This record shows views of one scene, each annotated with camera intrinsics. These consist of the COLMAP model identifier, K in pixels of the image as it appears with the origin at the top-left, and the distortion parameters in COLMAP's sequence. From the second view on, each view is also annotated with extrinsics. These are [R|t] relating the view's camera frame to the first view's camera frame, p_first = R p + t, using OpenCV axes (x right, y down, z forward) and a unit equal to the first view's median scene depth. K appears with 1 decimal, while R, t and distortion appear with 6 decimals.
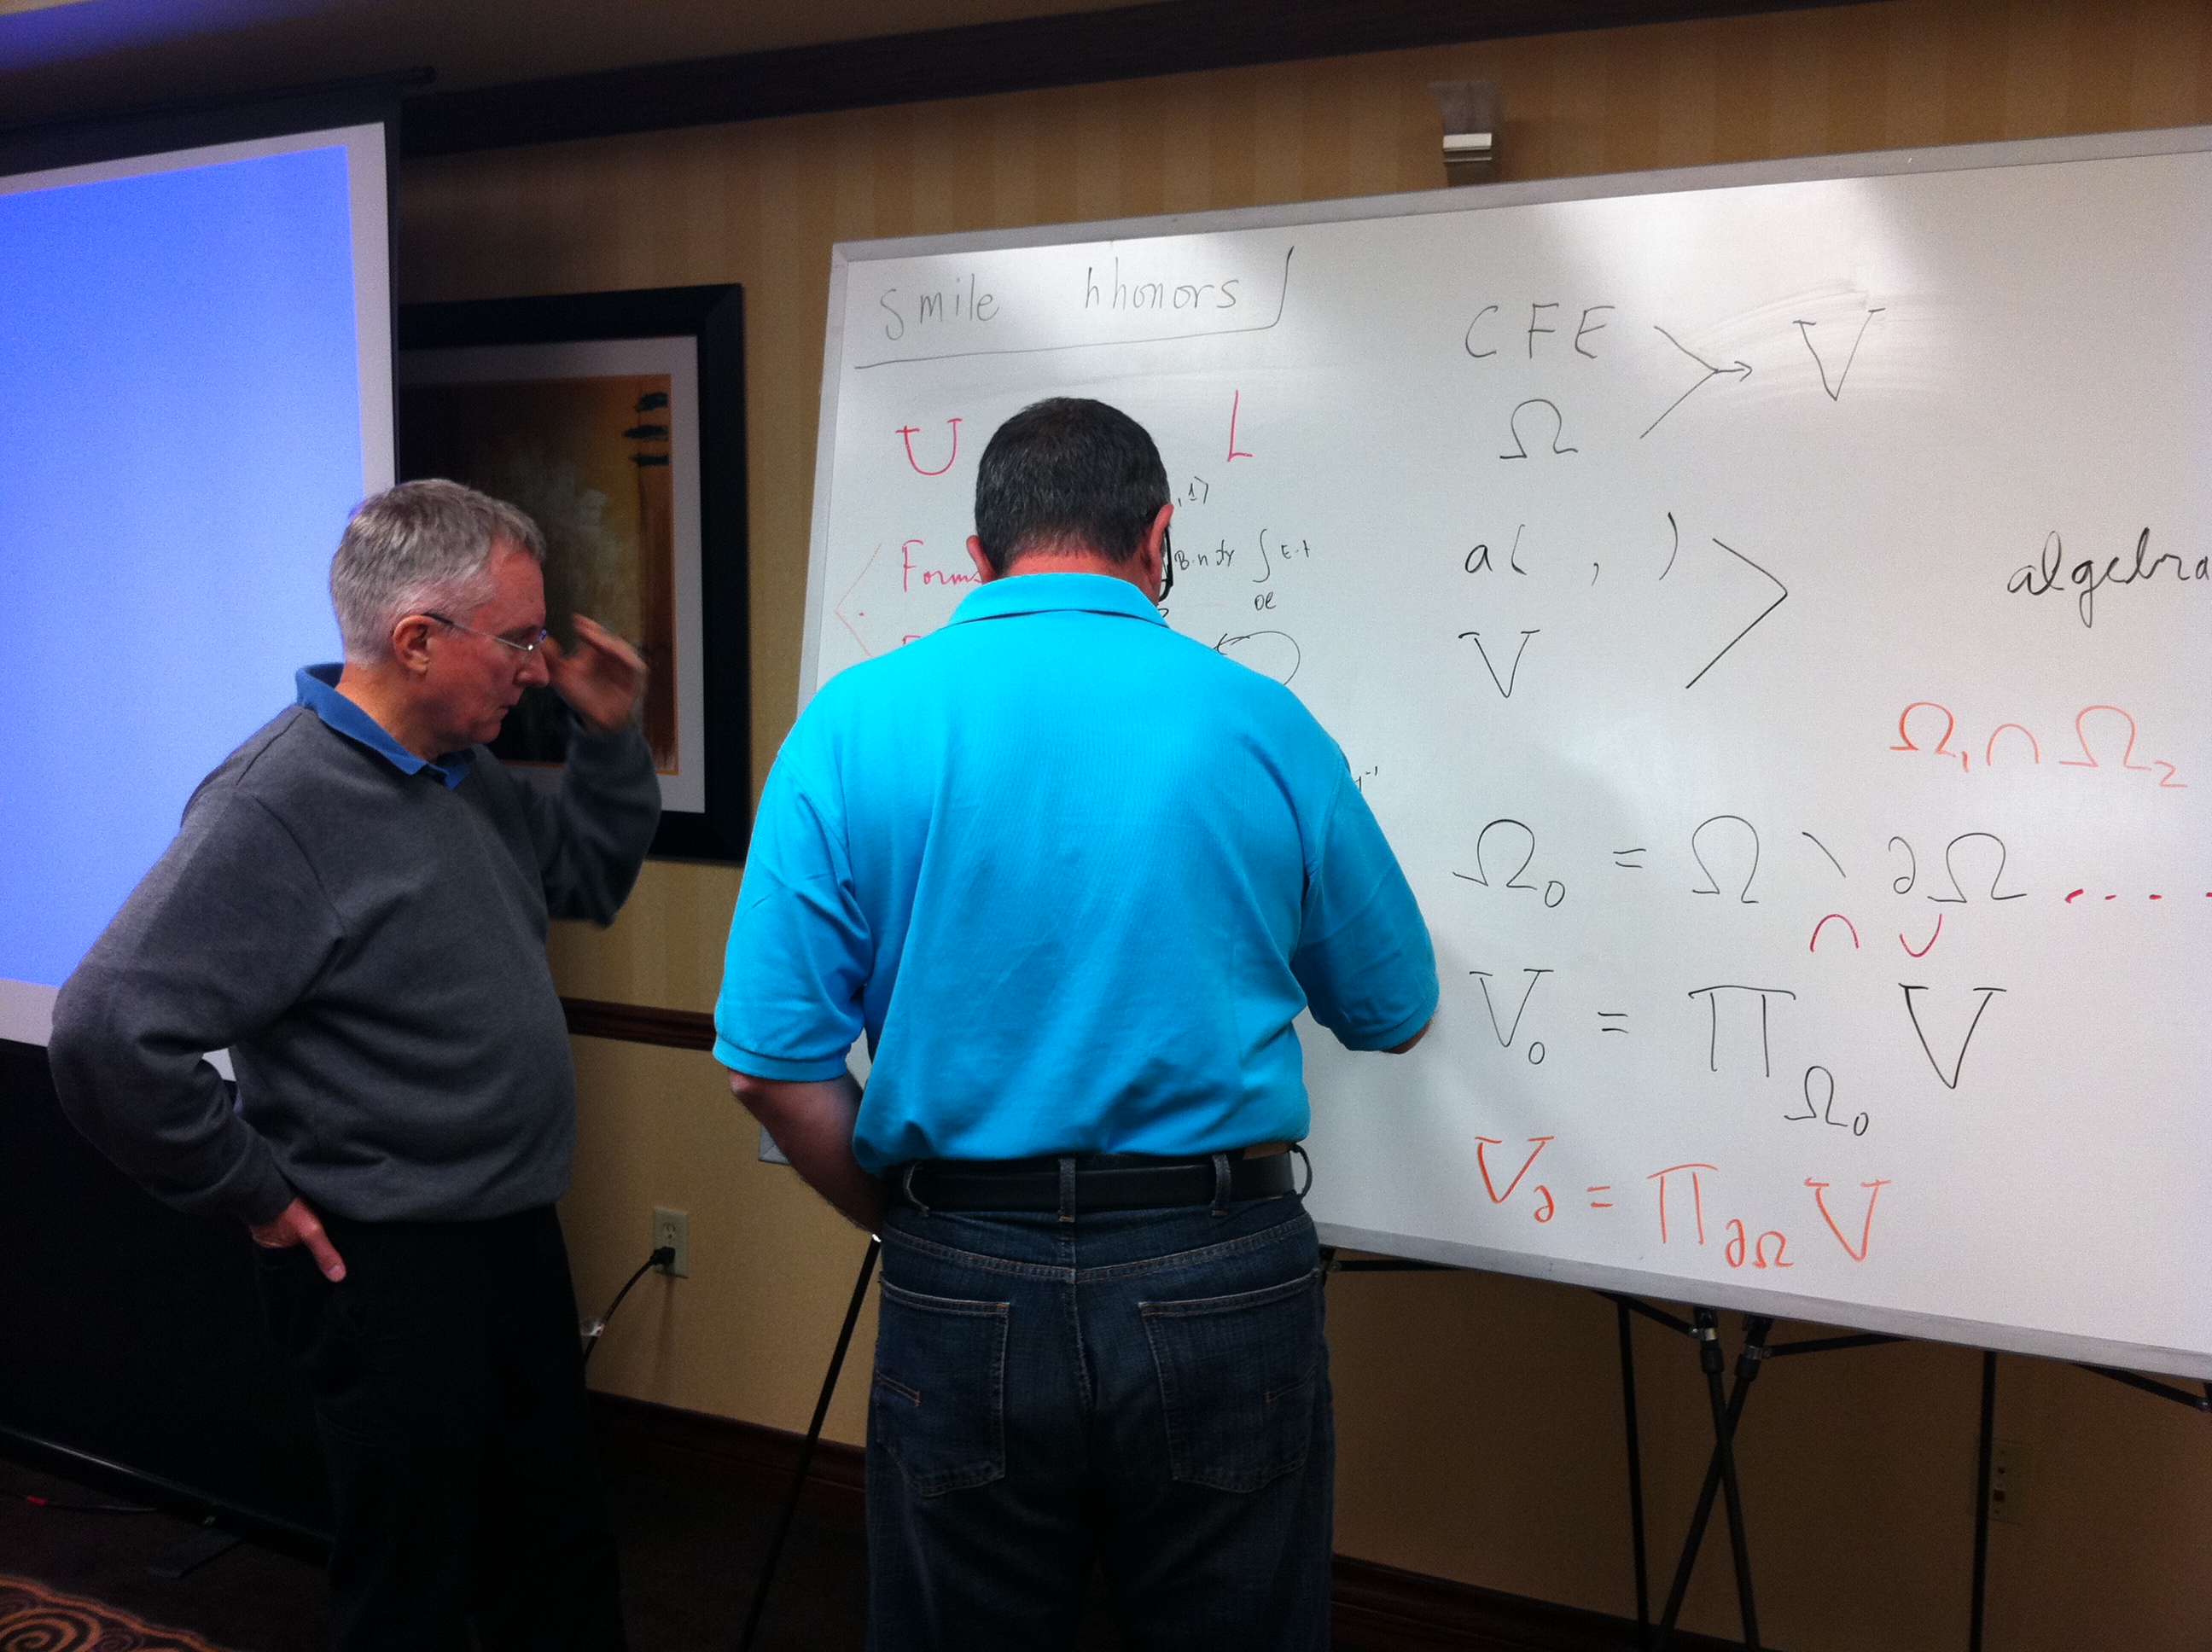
lens RADIAL K [[2070.8, 0, 1094.8], [0, 2070.8, 825.5], [0, 0, 1]] dist [0.014833, 0.000000]
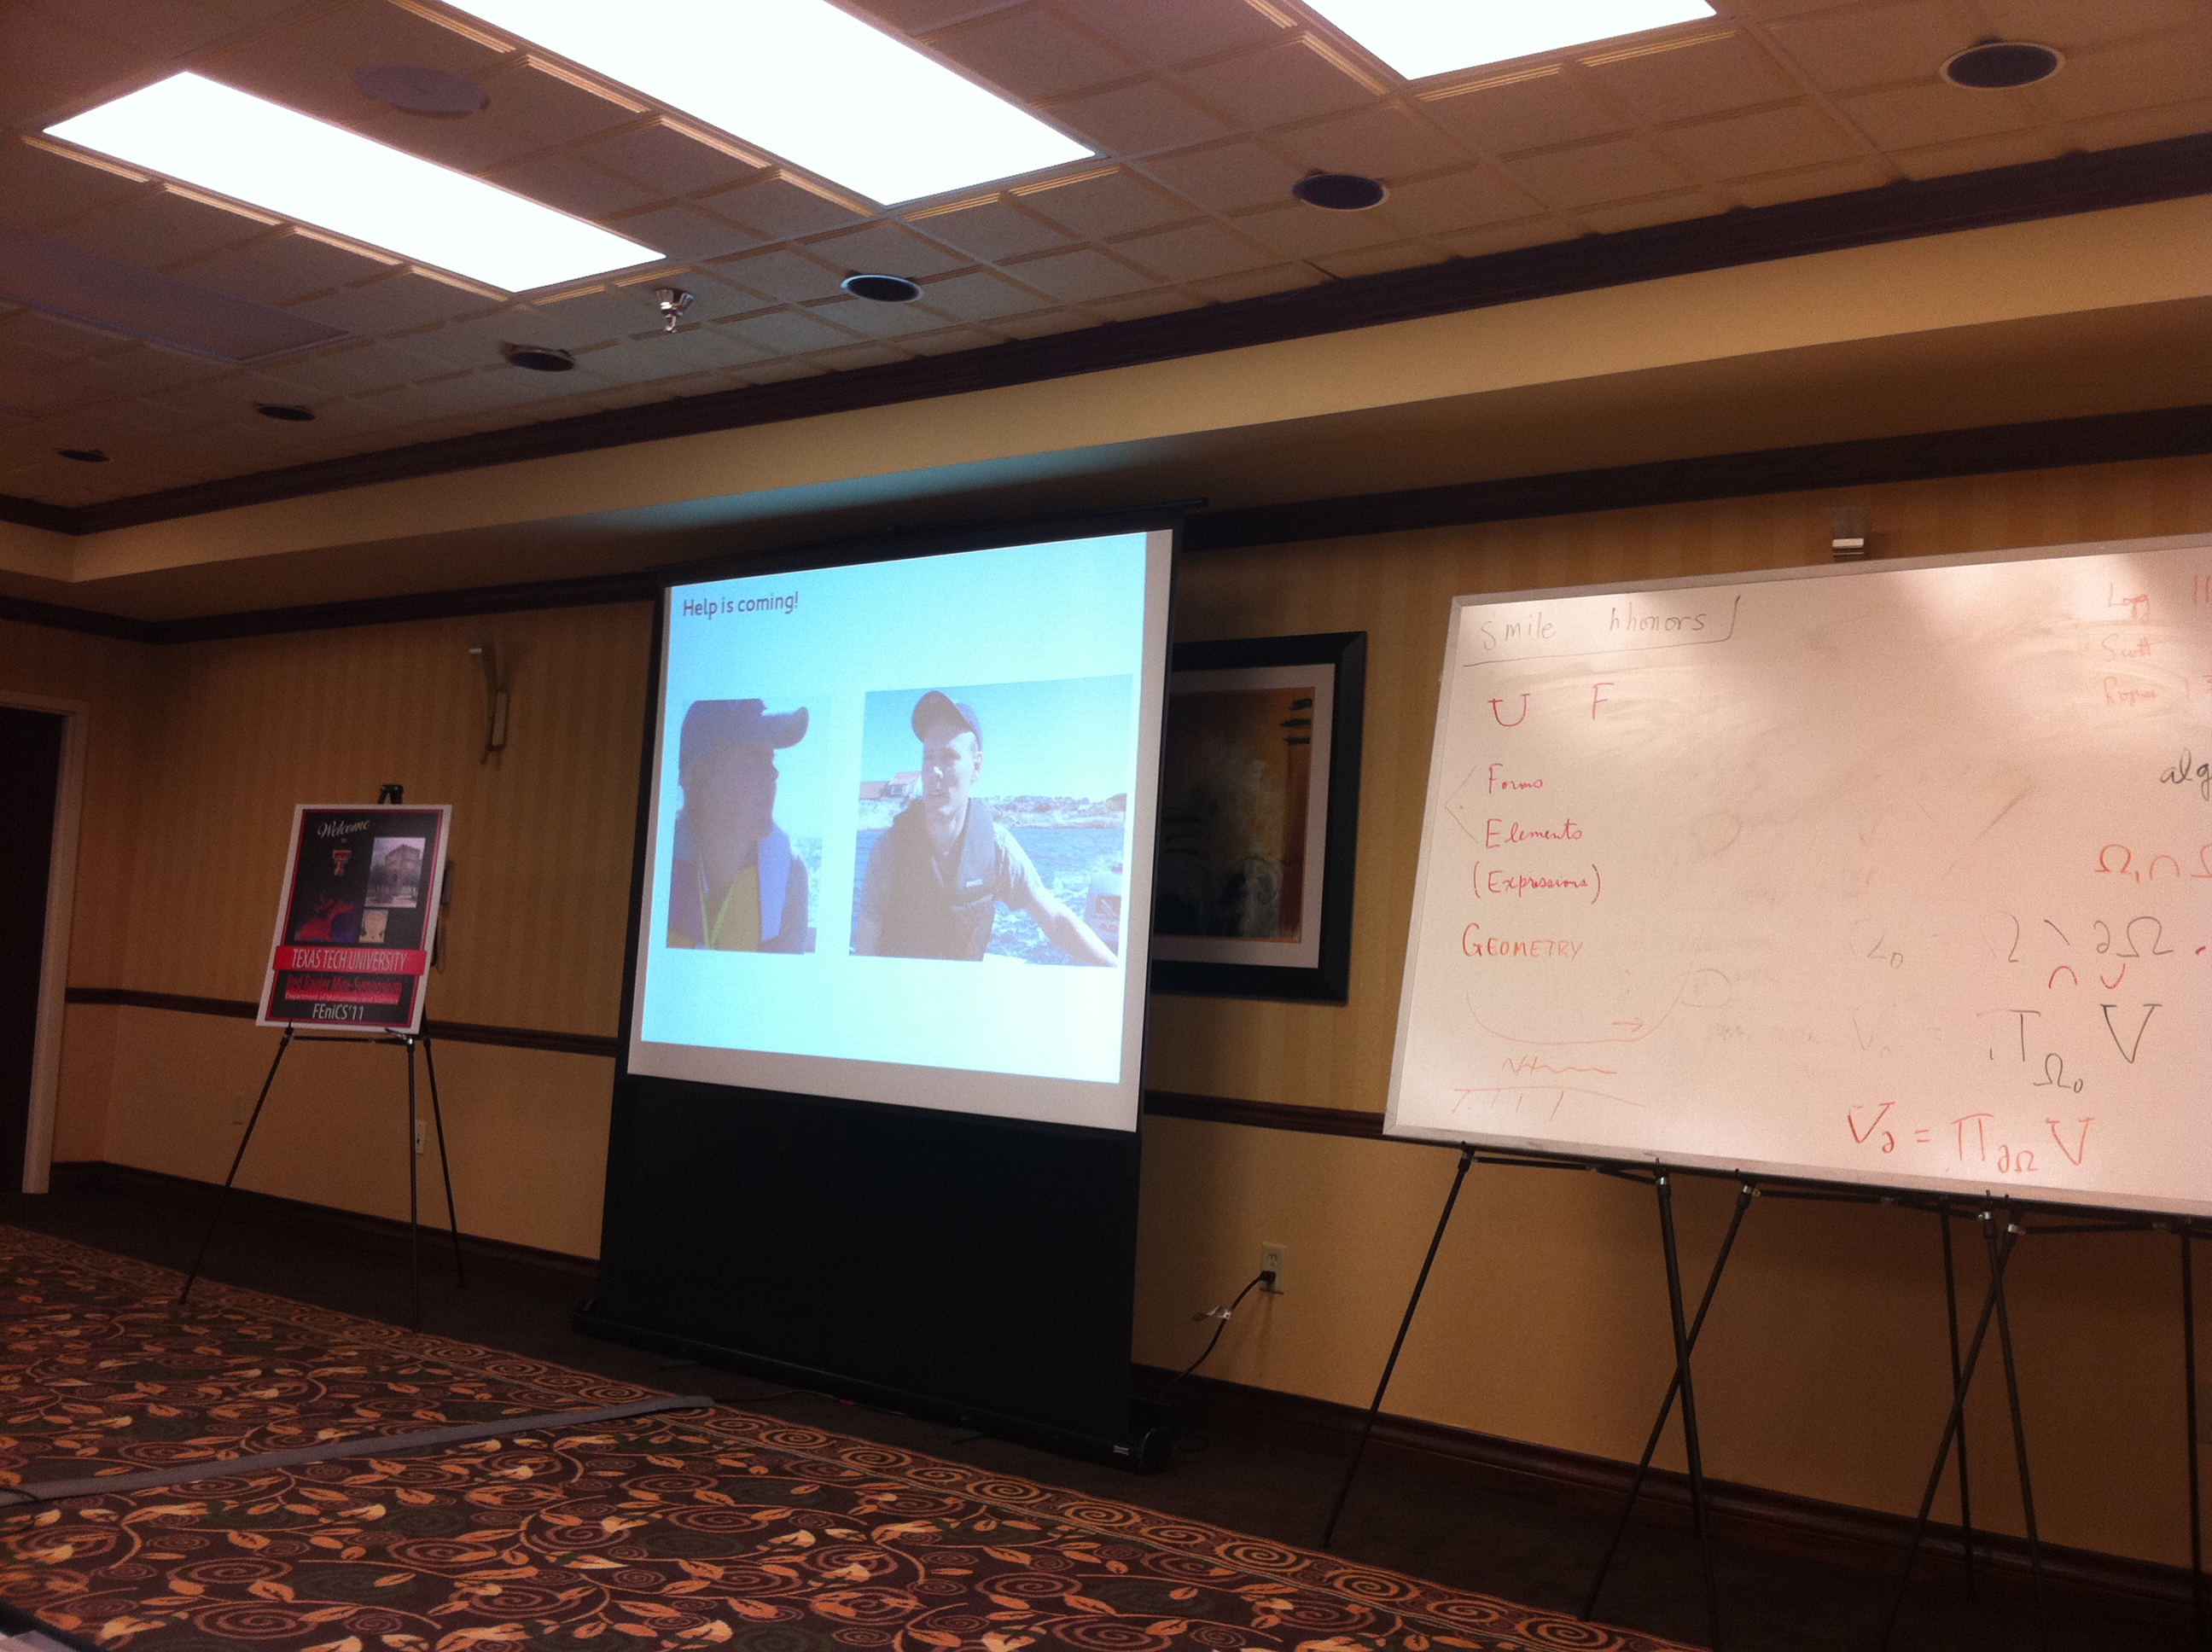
lens RADIAL K [[2070.8, 0, 1108.2], [0, 2070.8, 827.7], [0, 0, 1]] dist [0.014833, 0.000000]
pose [[0.981491, 0.040286, -0.187222, -0.062636], [-0.077395, 0.977672, -0.195366, 0.203668], [0.175171, 0.206240, 0.962694, -0.506696]]
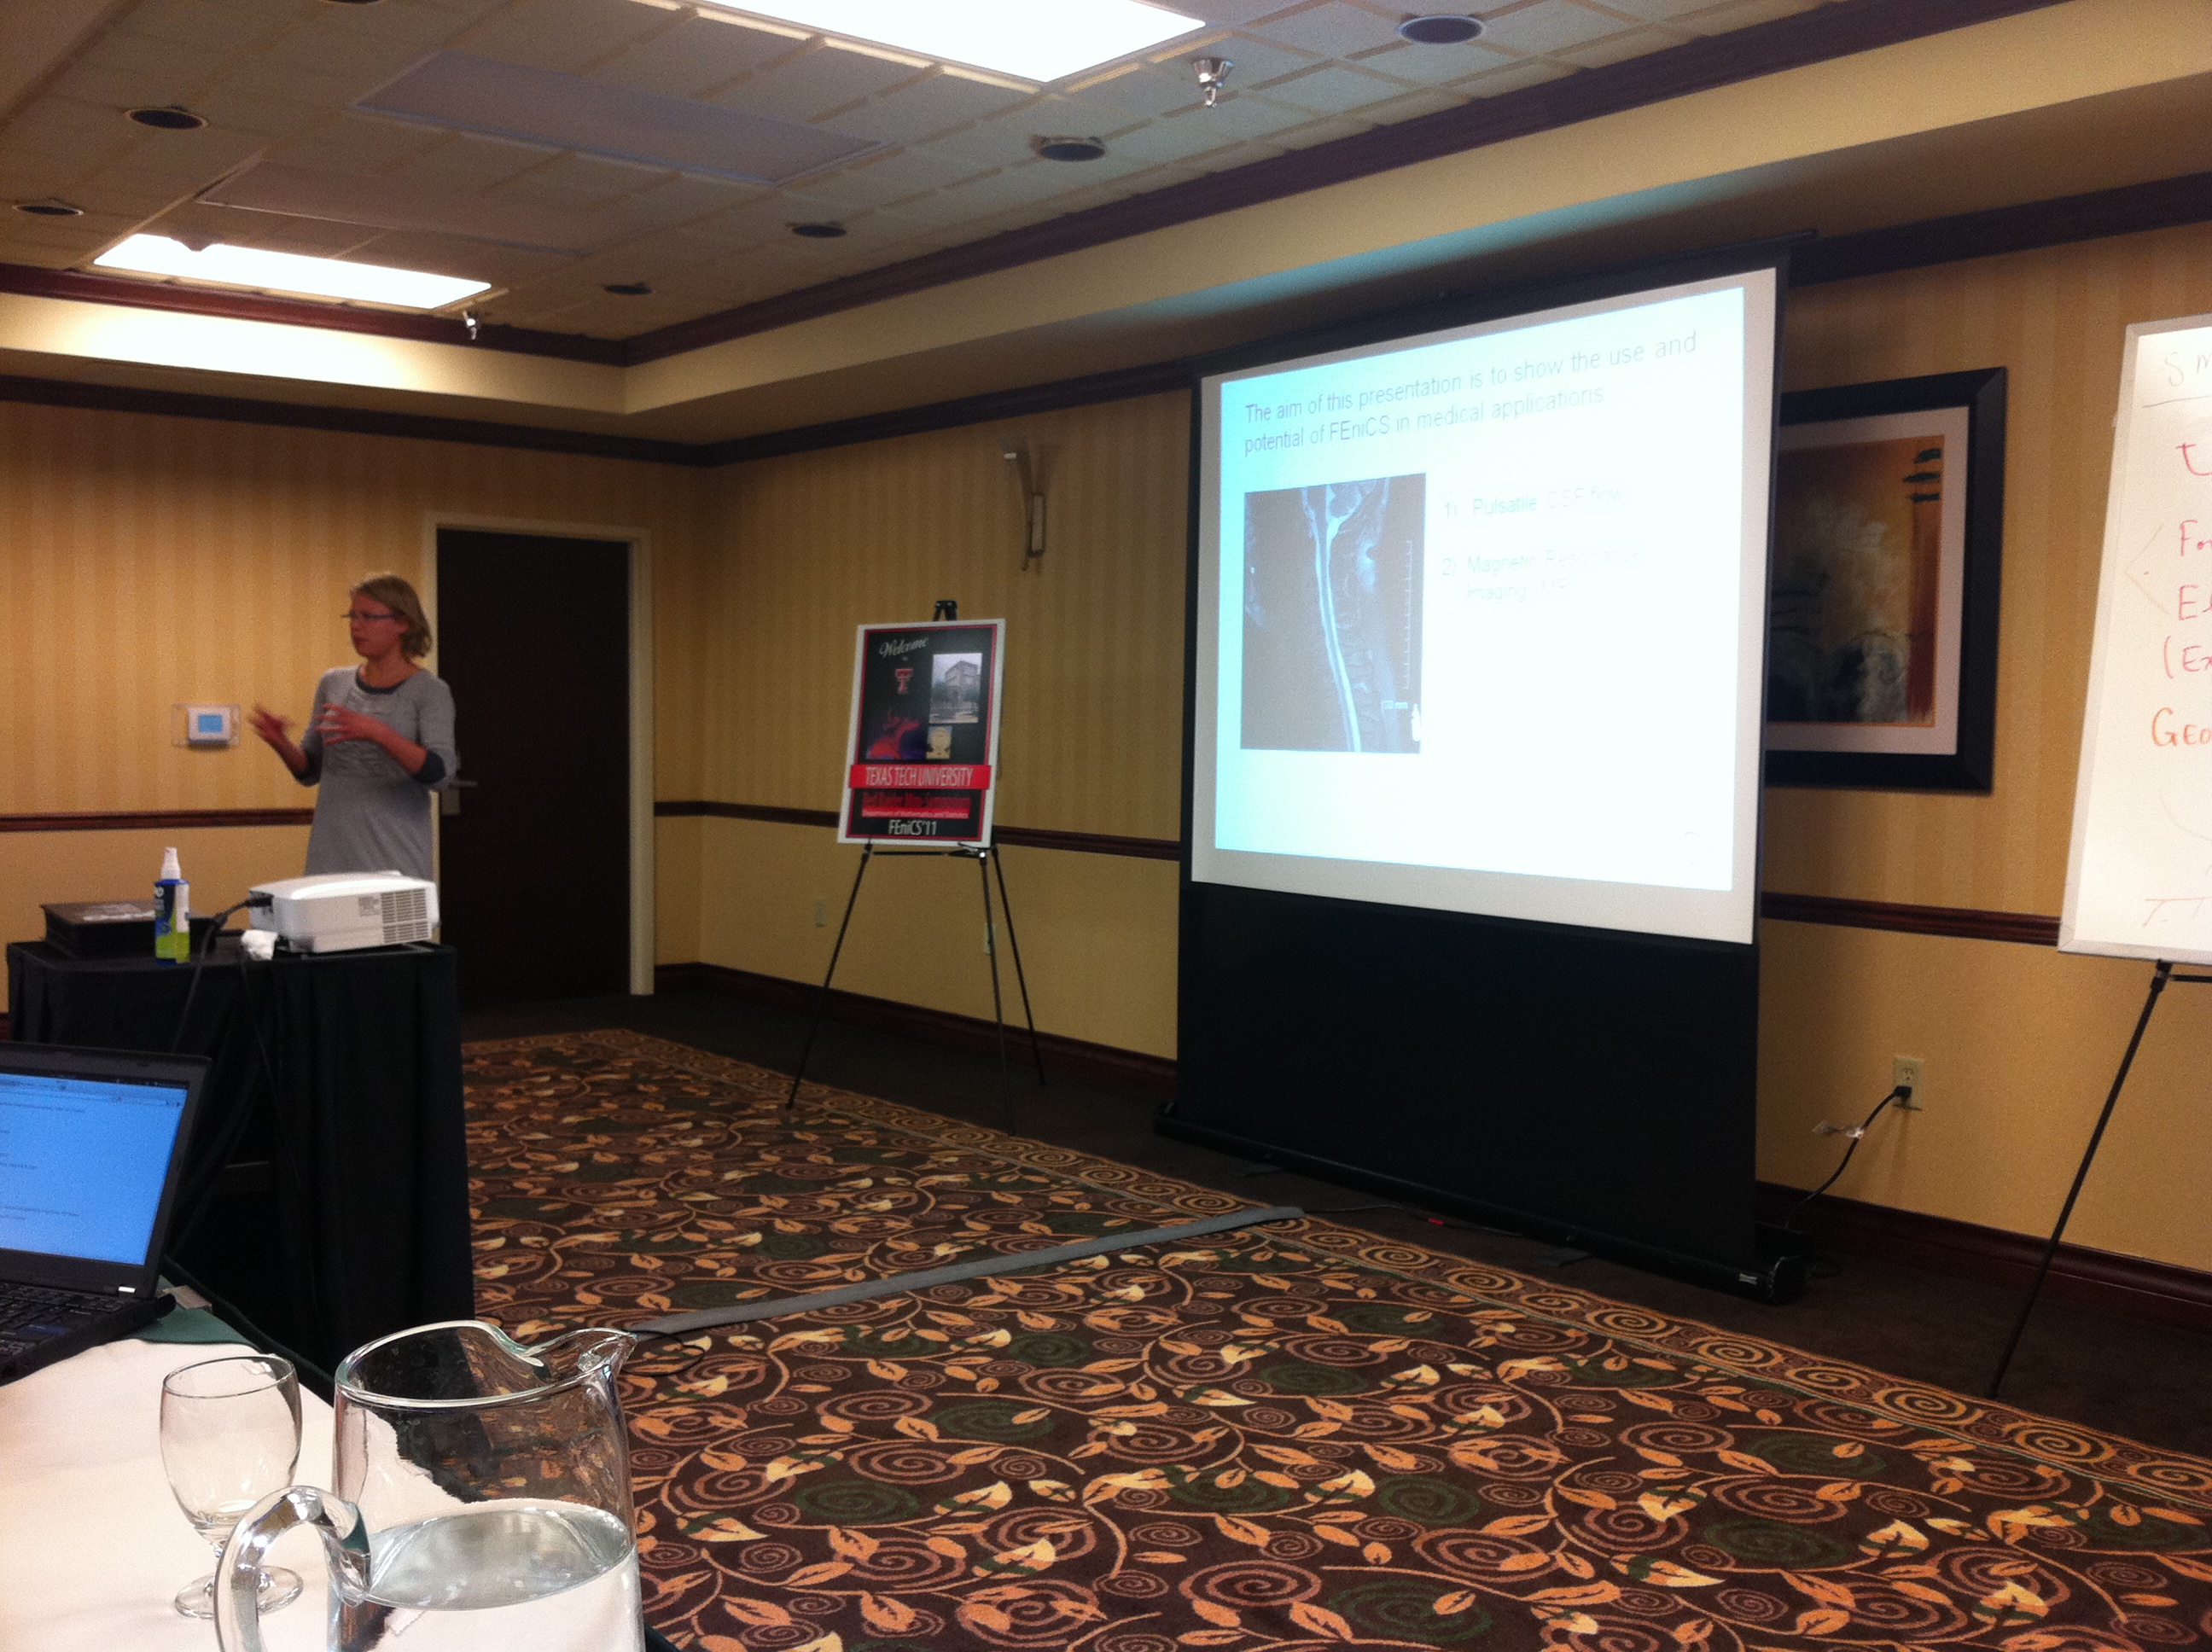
lens RADIAL K [[2070.8, 0, 1136.5], [0, 2070.8, 828.2], [0, 0, 1]] dist [0.014833, 0.000000]
pose [[0.916215, 0.030216, -0.399546, -0.139311], [-0.059524, 0.996352, -0.061147, 0.158886], [0.396241, 0.079806, 0.914672, -0.449662]]
